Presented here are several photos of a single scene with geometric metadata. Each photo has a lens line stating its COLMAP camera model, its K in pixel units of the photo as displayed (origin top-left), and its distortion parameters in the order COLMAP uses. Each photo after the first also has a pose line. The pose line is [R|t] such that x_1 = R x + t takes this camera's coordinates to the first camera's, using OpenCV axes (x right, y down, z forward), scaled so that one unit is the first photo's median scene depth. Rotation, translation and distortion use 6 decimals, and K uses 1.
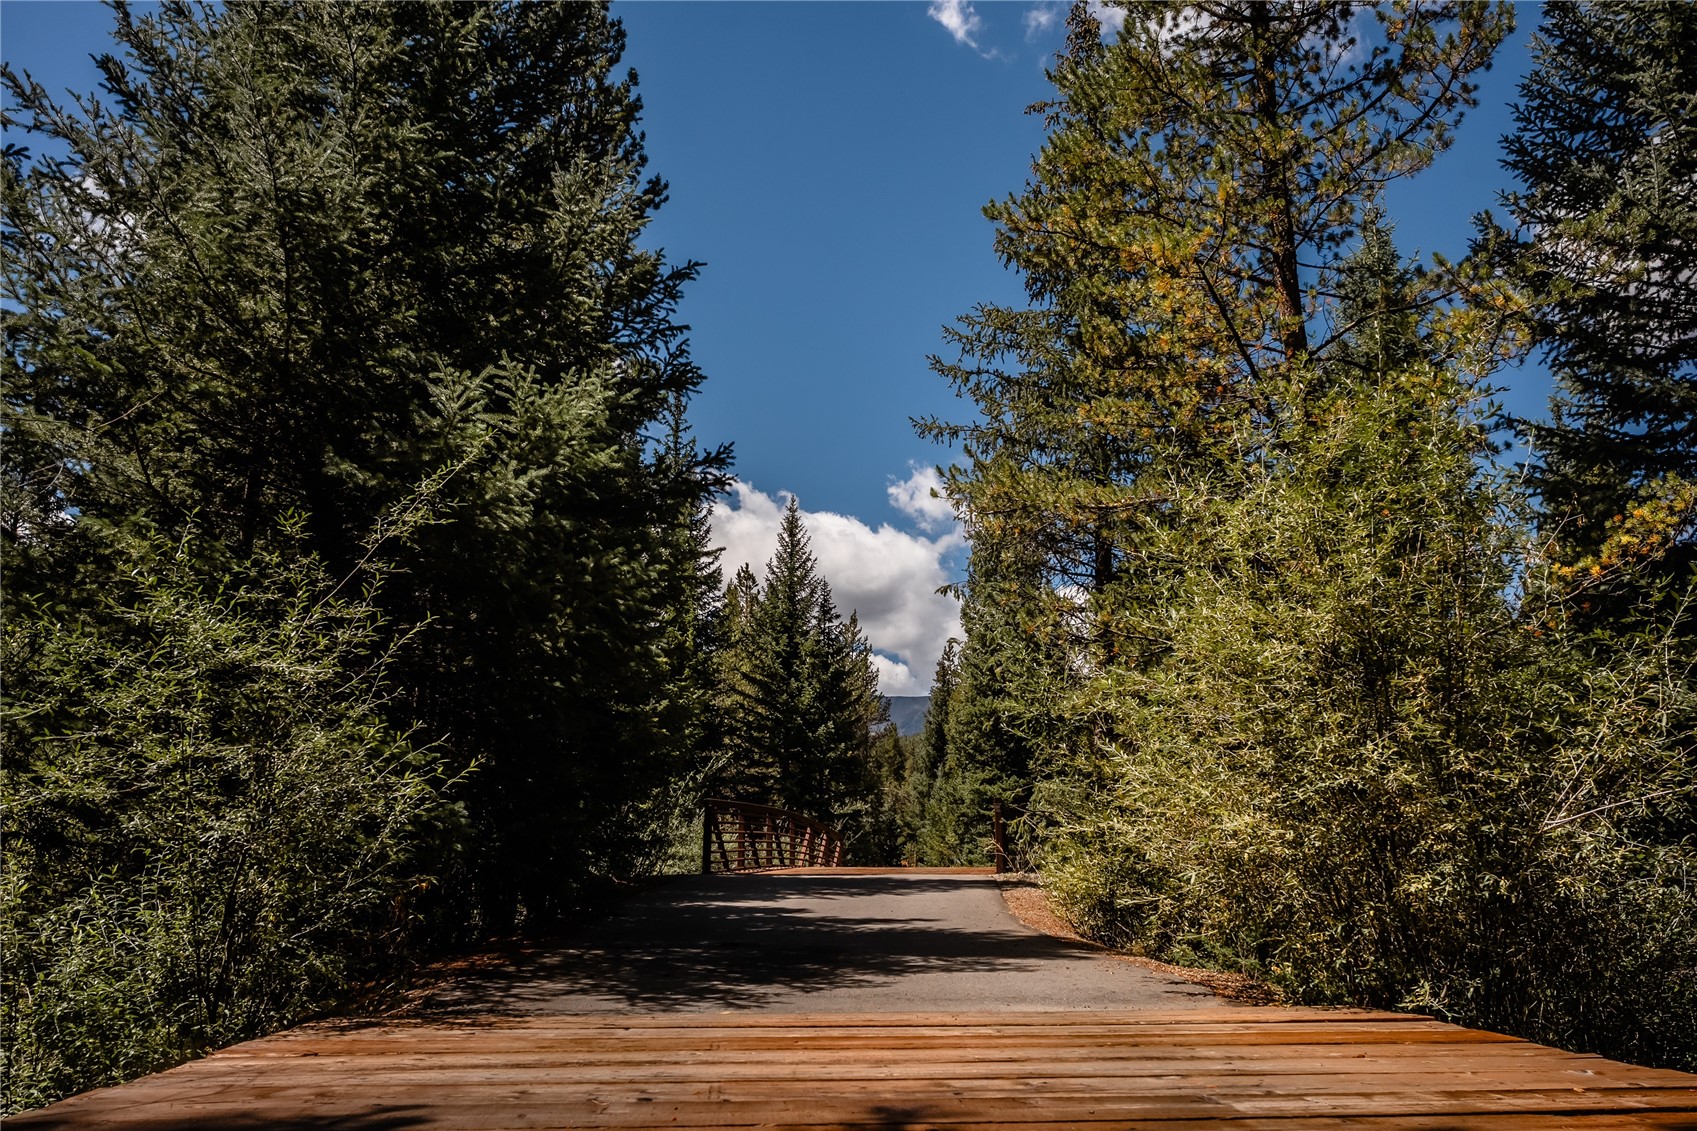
lens RADIAL K [[1303.2, 0, 869.3], [0, 1303.2, 555.1], [0, 0, 1]] dist [-0.001173, -0.002967]
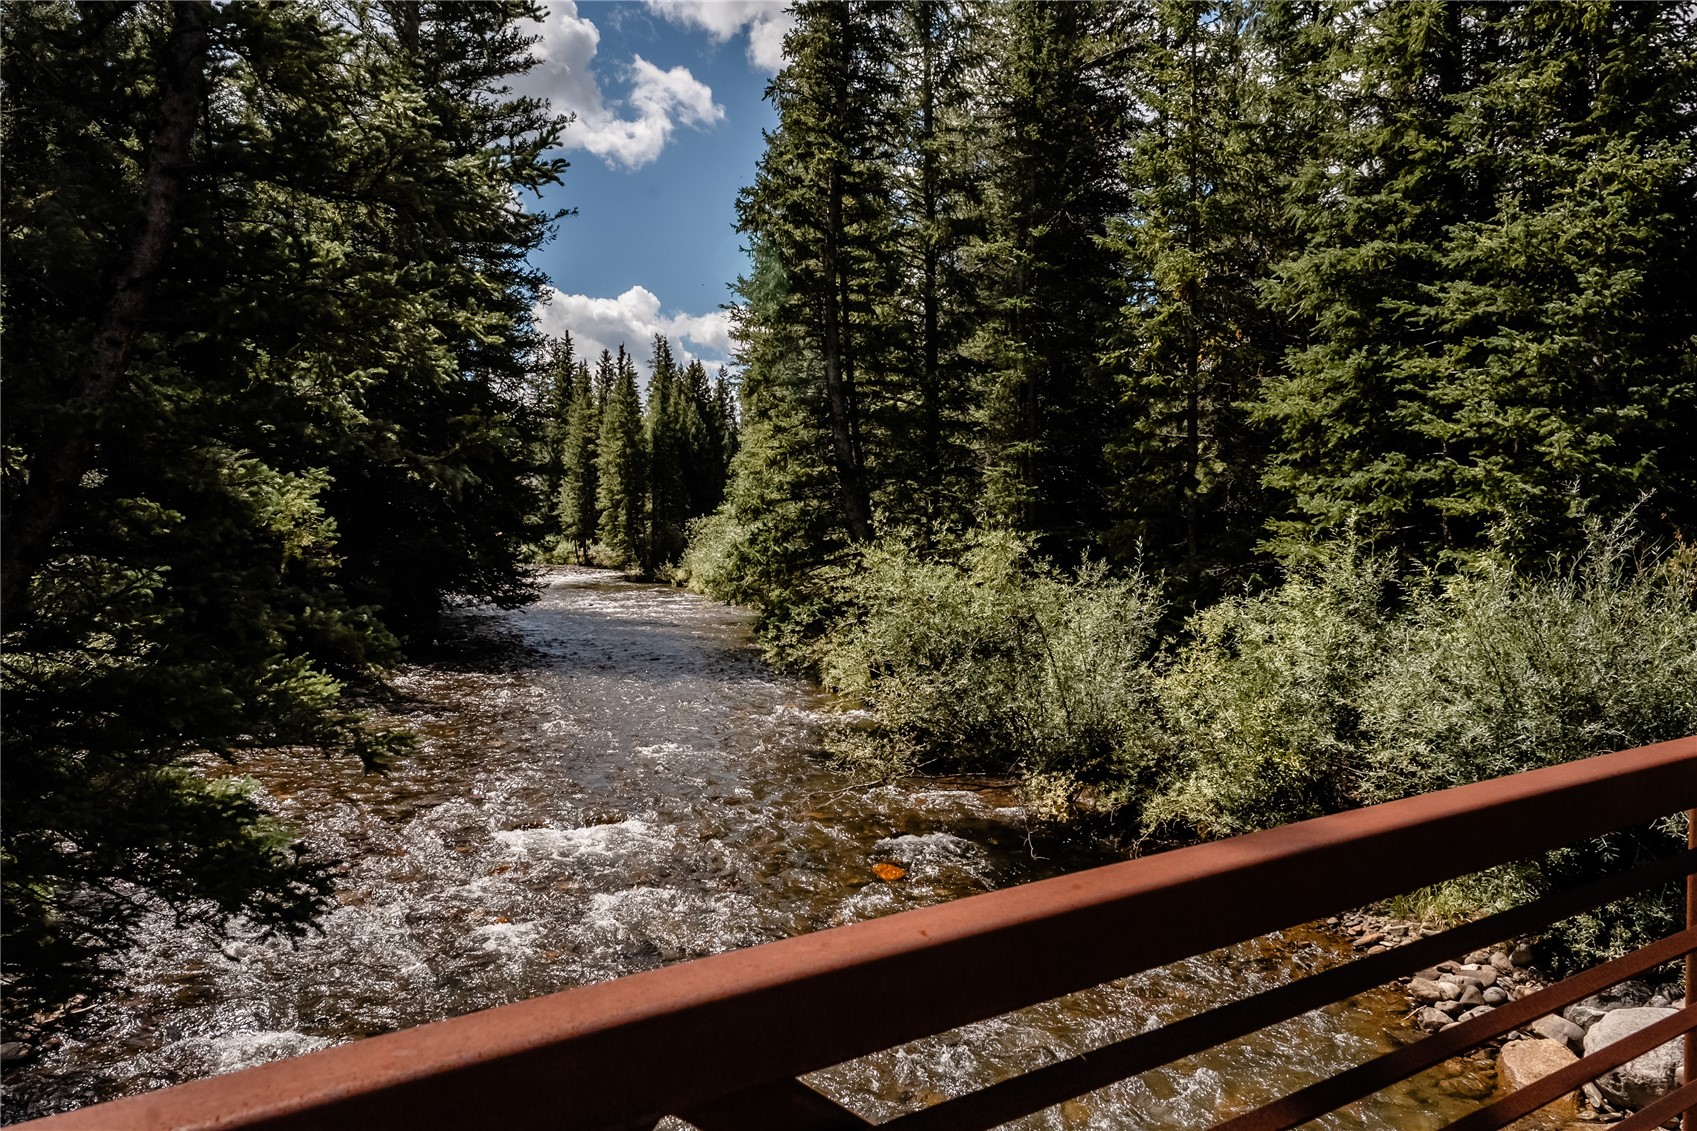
lens RADIAL K [[1303.2, 0, 869.3], [0, 1303.2, 555.1], [0, 0, 1]] dist [-0.001173, -0.002967]
pose [[0.673041, 0.007289, -0.739569, -0.018030], [0.182642, 0.967344, 0.175746, 0.099810], [0.716699, -0.253361, 0.649731, 0.573277]]
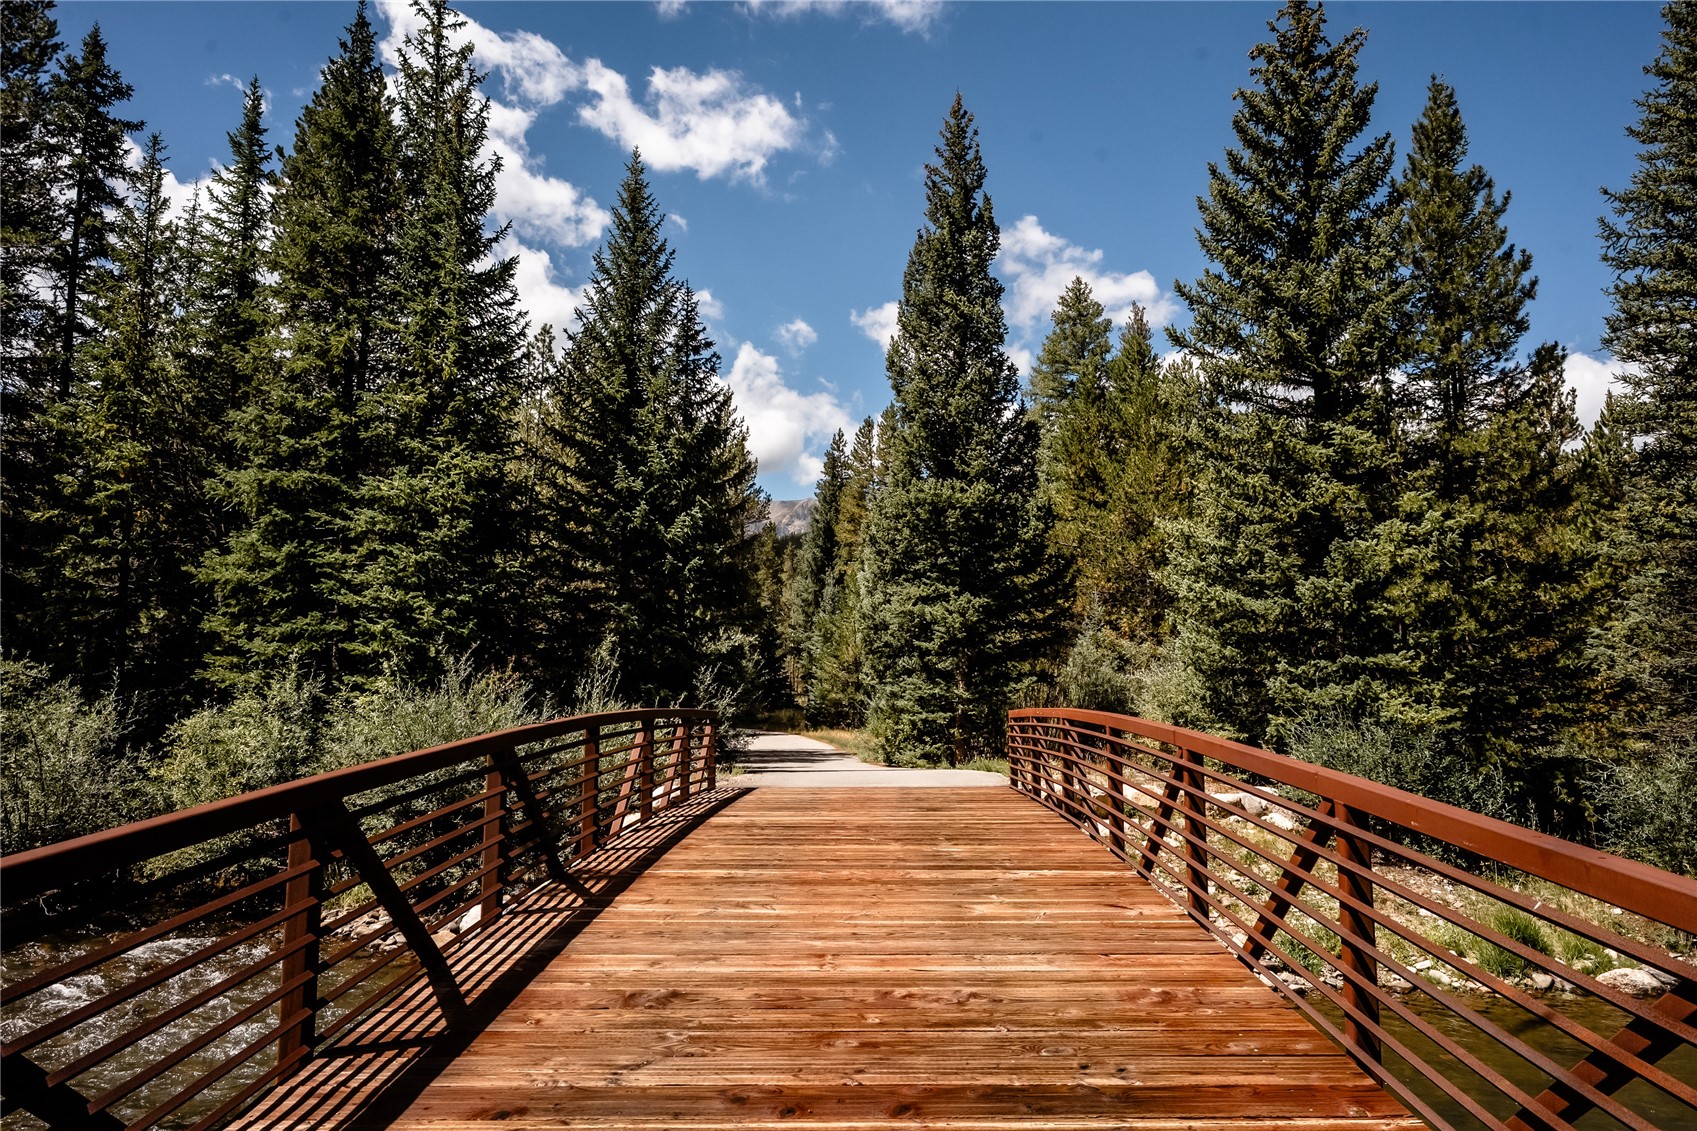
lens RADIAL K [[1214.4, 0, 837.4], [0, 1214.4, 511.5], [0, 0, 1]] dist [-0.007755, -0.002232]
pose [[0.996840, 0.007881, 0.079050, -0.007715], [-0.016993, 0.993188, 0.115276, 0.058214], [-0.077603, -0.116255, 0.990183, 0.402903]]
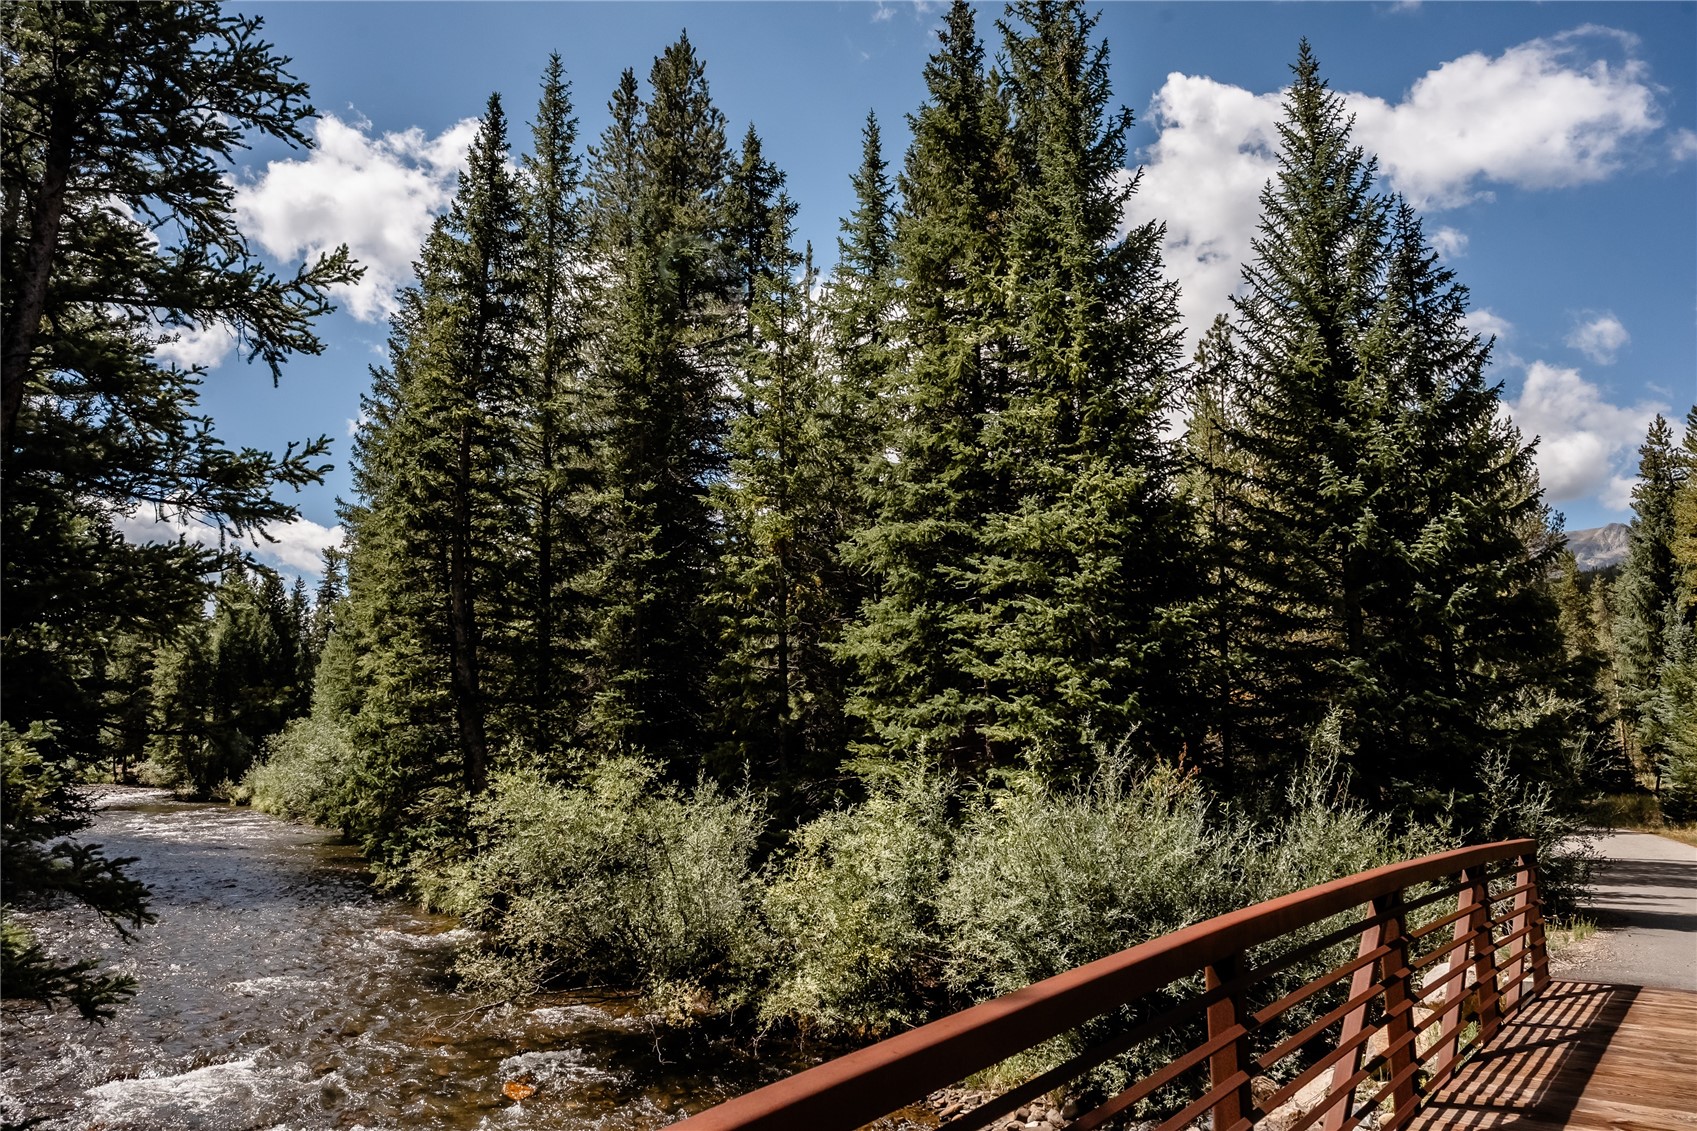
lens RADIAL K [[1214.4, 0, 837.4], [0, 1214.4, 511.5], [0, 0, 1]] dist [-0.007755, -0.002232]
pose [[0.867872, -0.105825, -0.485386, -0.012082], [0.134573, 0.990597, 0.024645, 0.086811], [0.478214, -0.086709, 0.873952, 0.541994]]
